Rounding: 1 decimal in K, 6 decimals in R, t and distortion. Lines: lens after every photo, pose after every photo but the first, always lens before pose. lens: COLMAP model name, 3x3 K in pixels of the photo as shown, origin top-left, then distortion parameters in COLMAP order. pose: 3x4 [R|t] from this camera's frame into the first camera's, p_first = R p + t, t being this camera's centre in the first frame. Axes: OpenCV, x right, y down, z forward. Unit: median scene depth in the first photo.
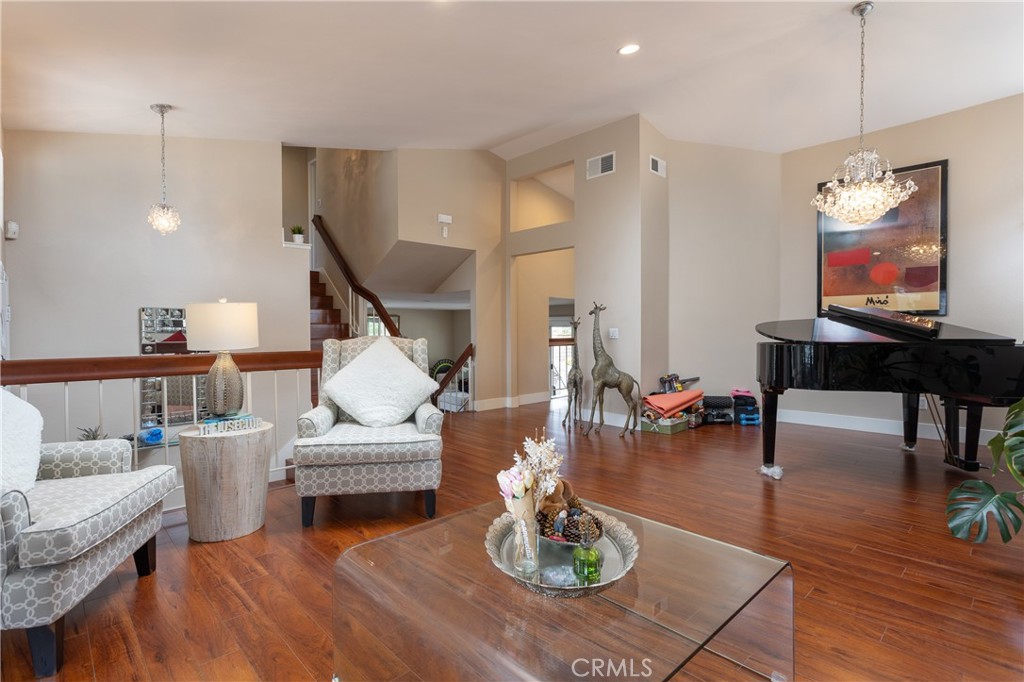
lens RADIAL K [[489.3, 0, 497.8], [0, 489.3, 333.5], [0, 0, 1]] dist [-0.005892, -0.000202]
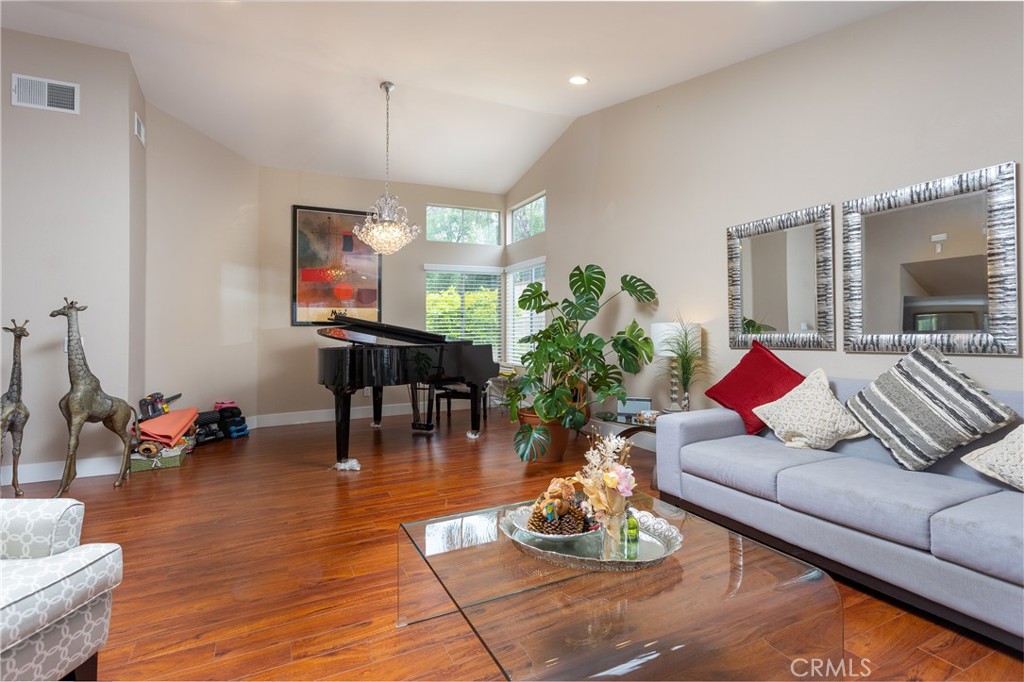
lens RADIAL K [[489.3, 0, 504.1], [0, 489.3, 328.7], [0, 0, 1]] dist [-0.005892, -0.000202]
pose [[0.280686, 0.008517, 0.959762, -0.280985], [0.016374, 0.999773, -0.013660, -0.003340], [-0.959660, 0.019549, 0.280482, 0.245223]]
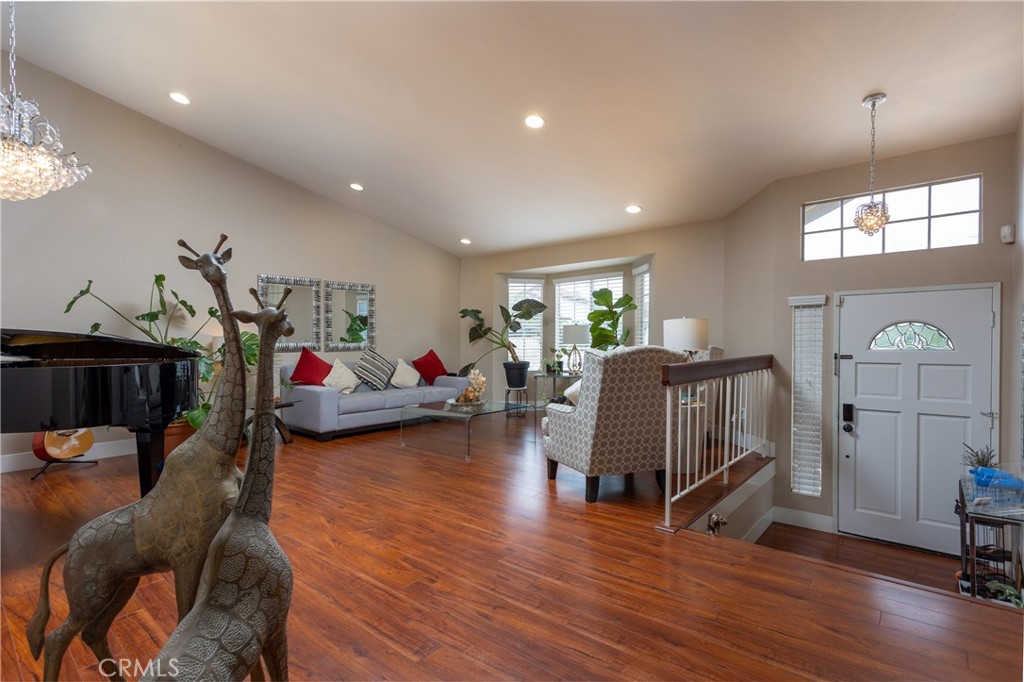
lens RADIAL K [[489.3, 0, 507.9], [0, 489.3, 347.5], [0, 0, 1]] dist [-0.005892, -0.000202]
pose [[-0.992026, 0.015022, -0.125138, 0.076111], [0.011867, 0.999594, 0.025920, -0.013011], [0.125477, 0.024229, -0.991801, 1.286191]]
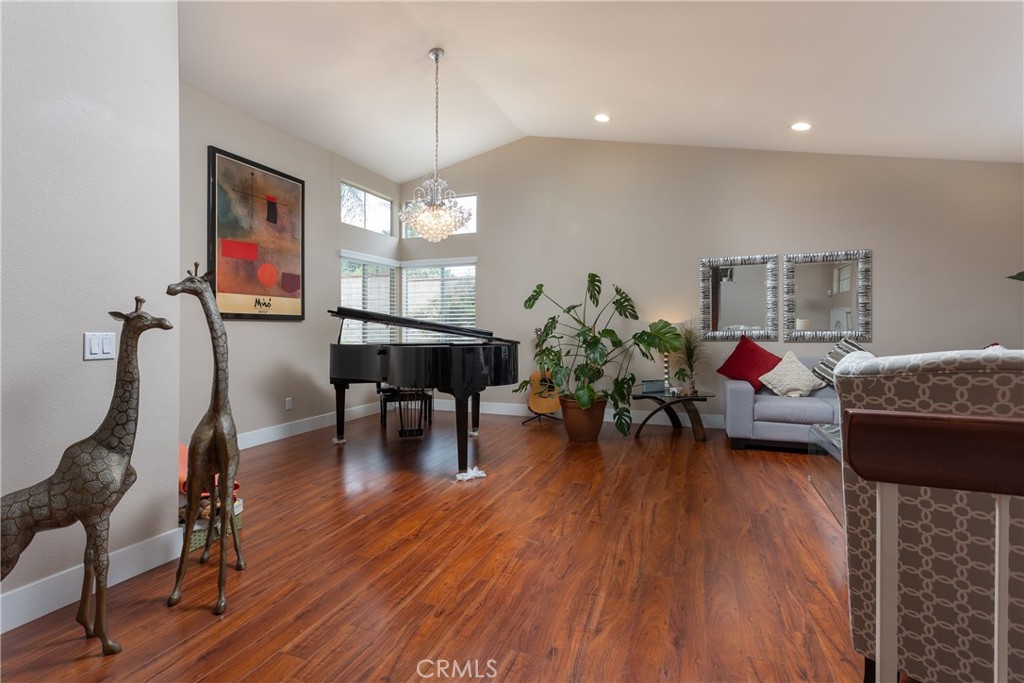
lens RADIAL K [[489.3, 0, 506.9], [0, 489.3, 340.1], [0, 0, 1]] dist [-0.005892, -0.000202]
pose [[-0.442063, -0.012160, 0.896901, -0.259860], [0.013568, 0.999703, 0.020241, -0.008041], [-0.896881, 0.021117, -0.441767, 0.962187]]
